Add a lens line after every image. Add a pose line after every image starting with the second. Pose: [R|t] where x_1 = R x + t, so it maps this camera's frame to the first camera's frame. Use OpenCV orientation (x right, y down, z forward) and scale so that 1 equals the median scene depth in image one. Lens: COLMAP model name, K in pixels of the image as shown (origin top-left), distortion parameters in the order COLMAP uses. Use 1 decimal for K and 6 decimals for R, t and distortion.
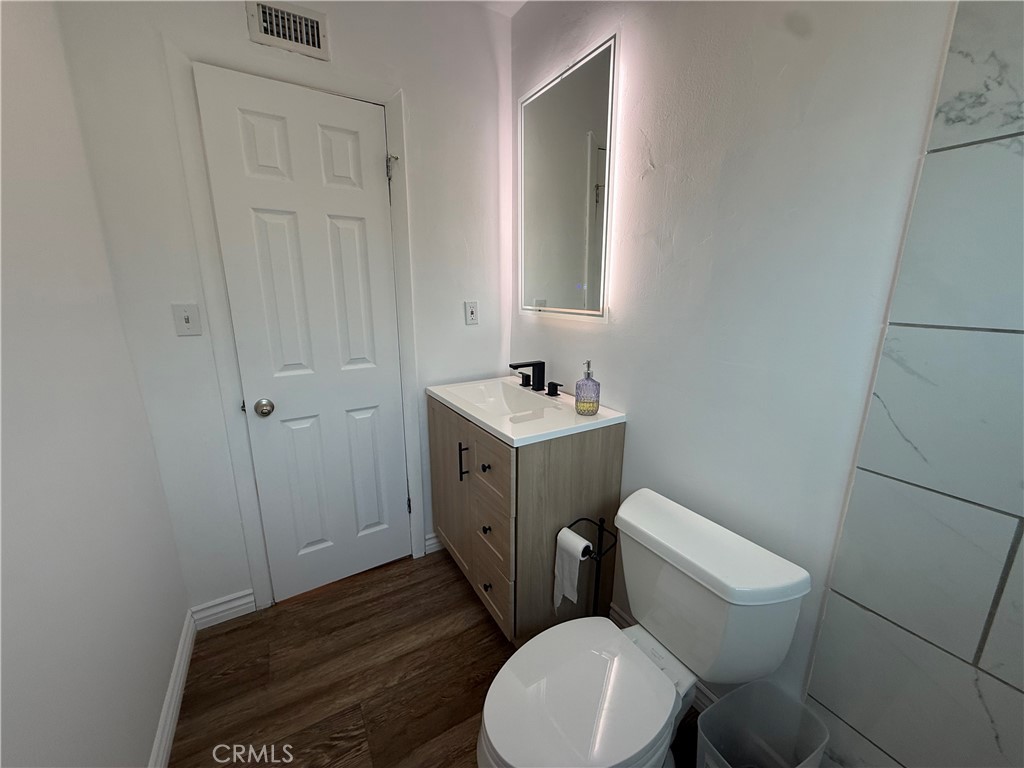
lens RADIAL K [[408.4, 0, 509.4], [0, 408.4, 384.3], [0, 0, 1]] dist [-0.002304, 0.000244]
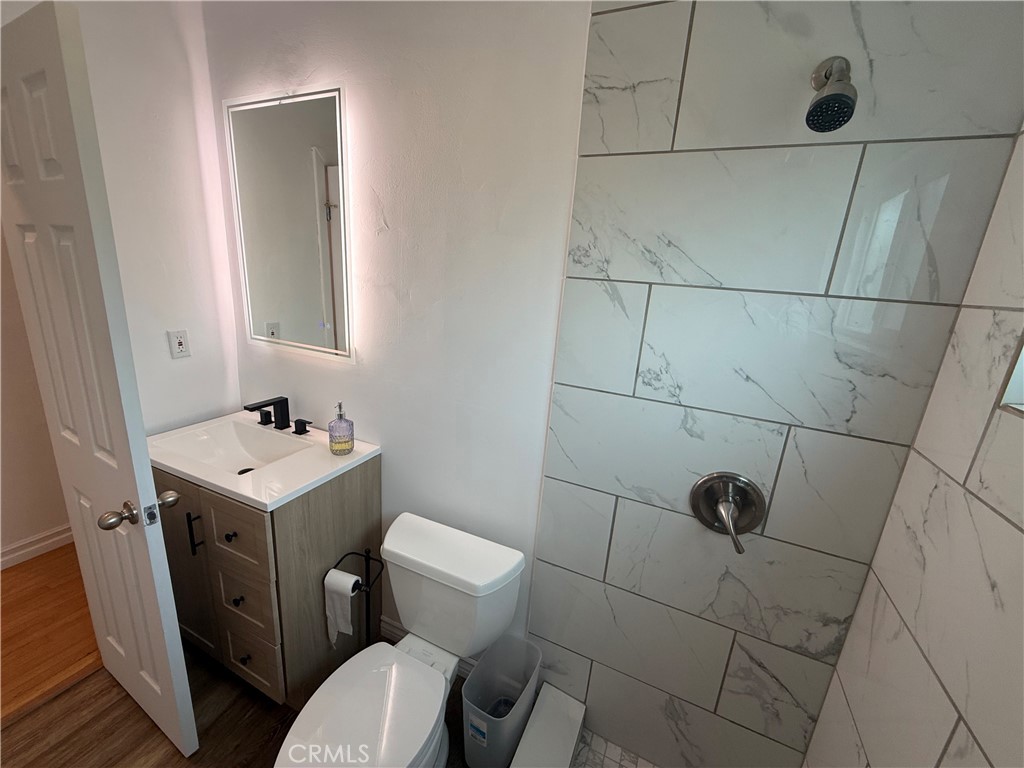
lens RADIAL K [[408.4, 0, 512.5], [0, 408.4, 382.0], [0, 0, 1]] dist [-0.002304, 0.000244]
pose [[0.810652, -0.092244, 0.578216, -0.043667], [0.066378, 0.995624, 0.065772, -0.155583], [-0.581753, -0.014937, 0.813228, -0.085977]]
